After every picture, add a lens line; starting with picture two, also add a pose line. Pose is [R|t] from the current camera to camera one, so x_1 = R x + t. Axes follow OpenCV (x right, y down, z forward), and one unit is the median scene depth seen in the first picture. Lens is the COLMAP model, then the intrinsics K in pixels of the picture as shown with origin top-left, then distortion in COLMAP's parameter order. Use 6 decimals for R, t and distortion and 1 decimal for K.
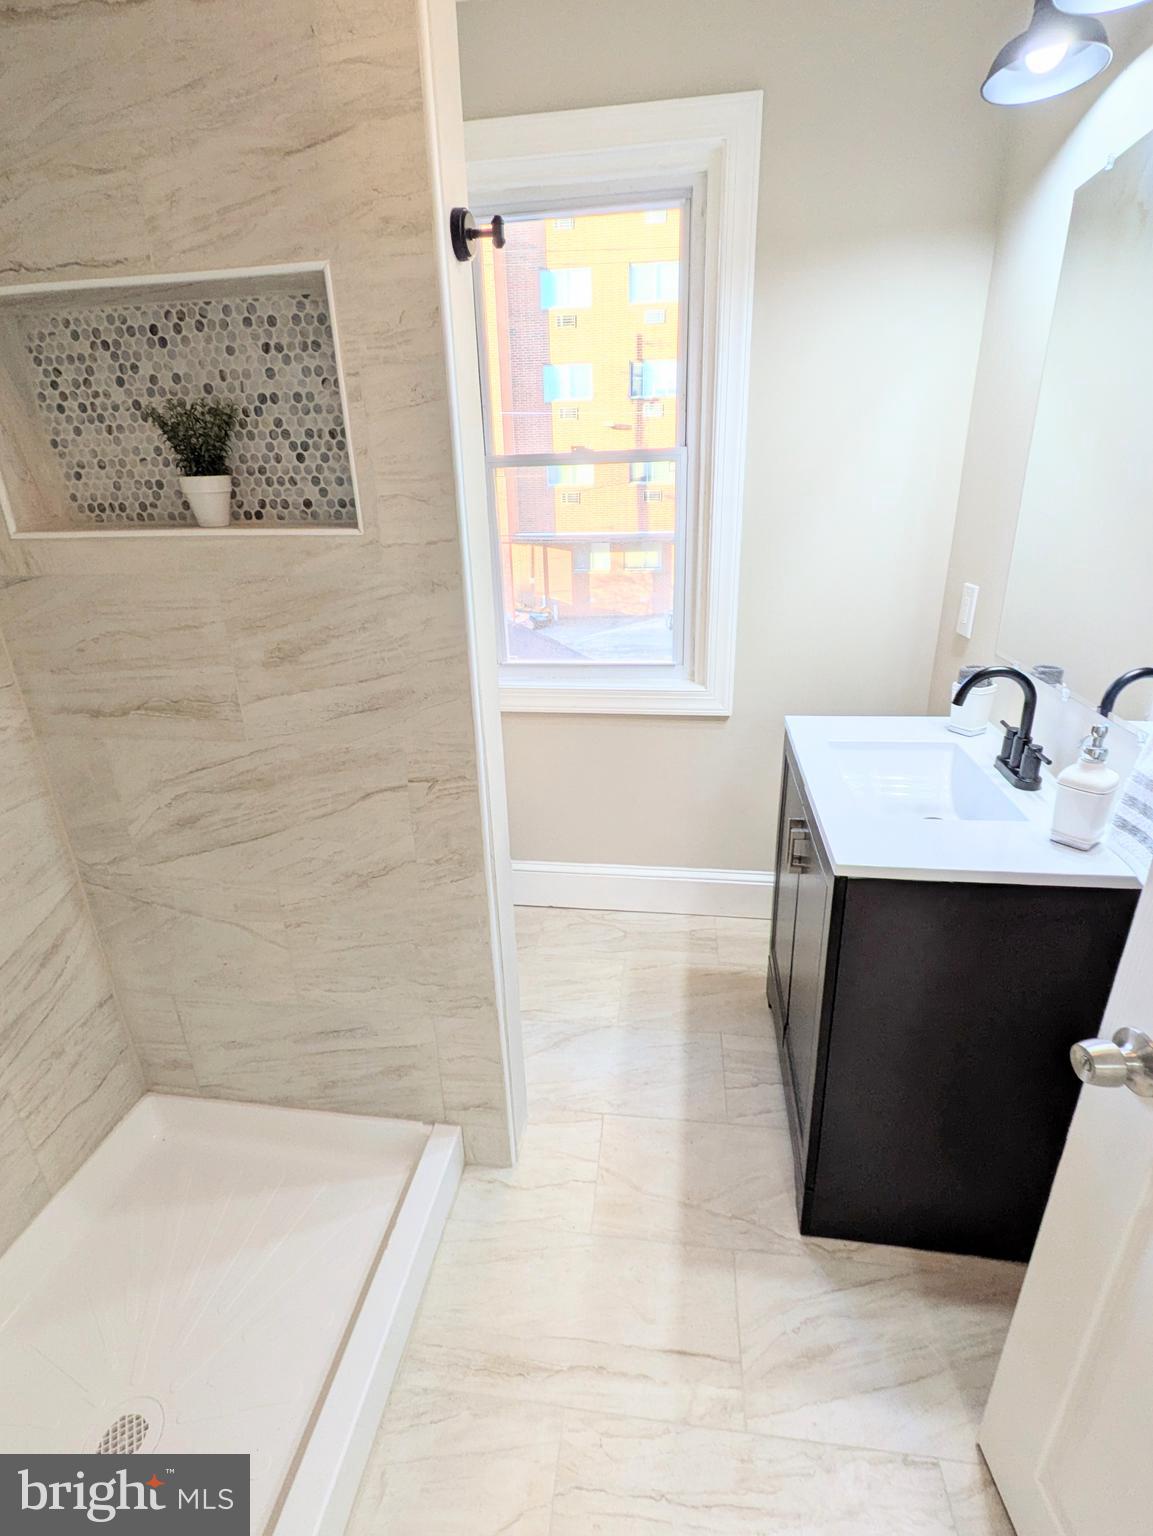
lens RADIAL K [[712.3, 0, 581.6], [0, 712.3, 764.7], [0, 0, 1]] dist [-0.006858, -0.000106]
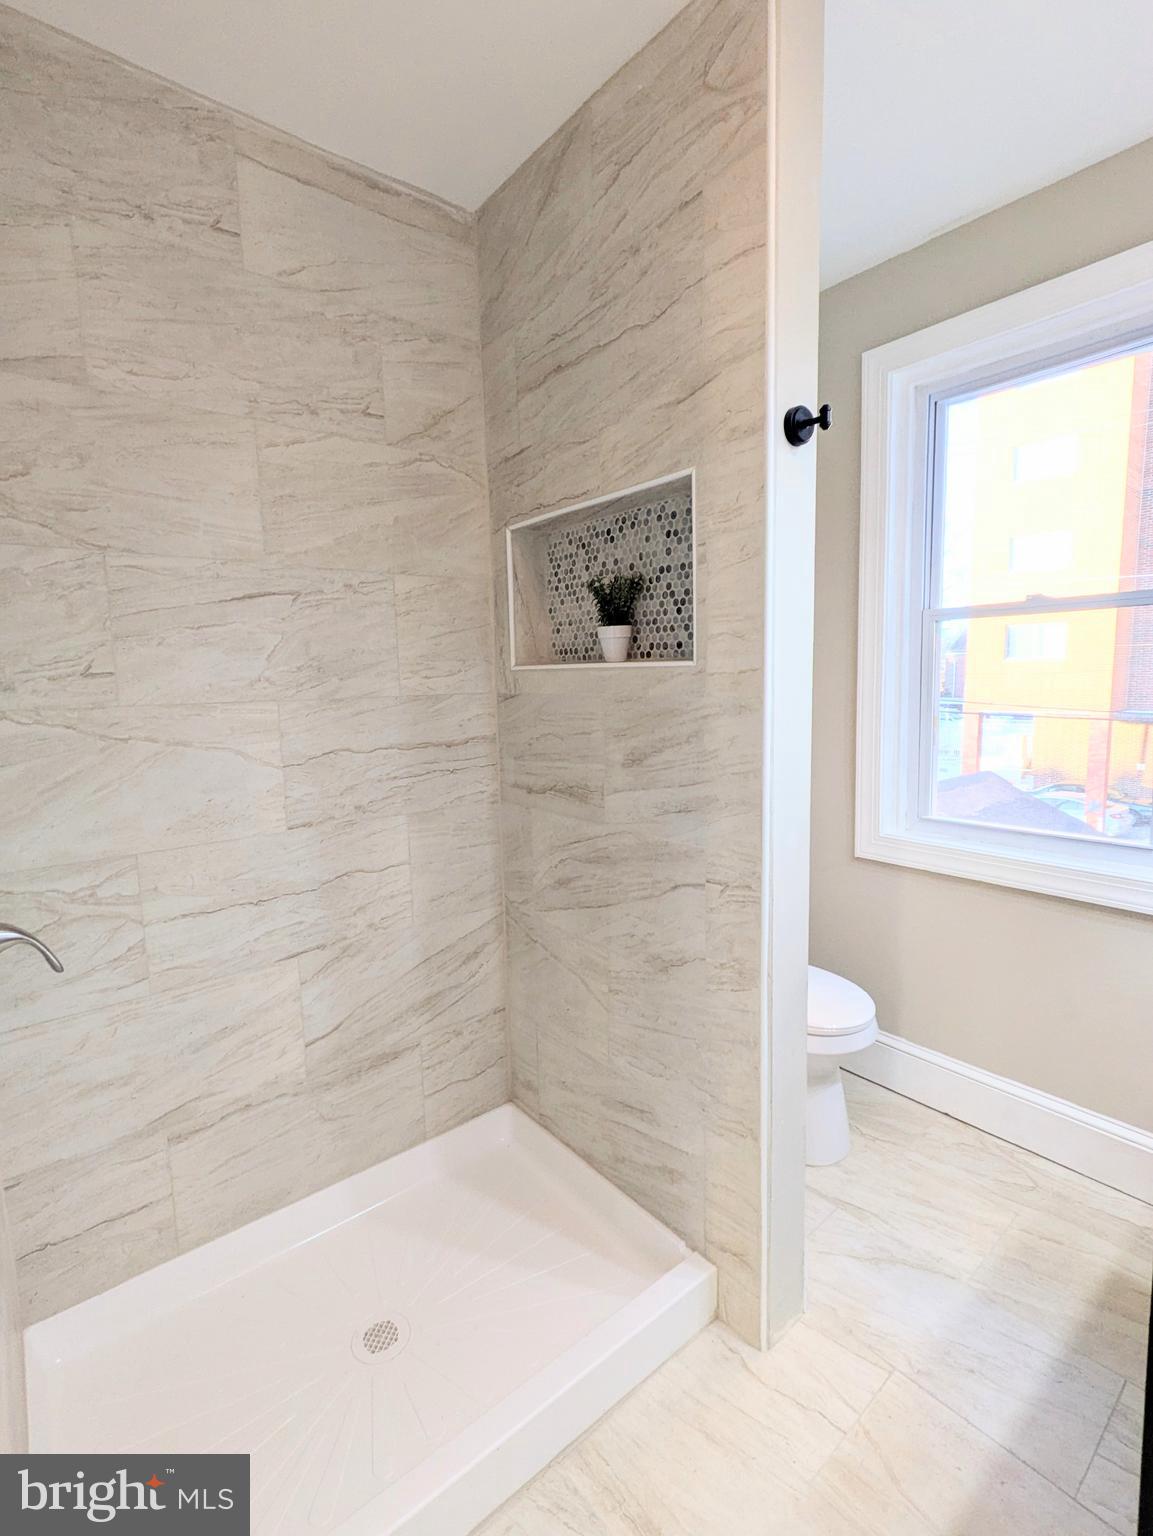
lens RADIAL K [[715.5, 0, 576.3], [0, 715.5, 764.4], [0, 0, 1]] dist [-0.001735, -0.003206]
pose [[0.729813, 0.090862, -0.677581, 0.343202], [-0.242186, 0.961214, -0.131959, 0.044168], [0.639311, 0.260406, 0.723513, 0.025196]]
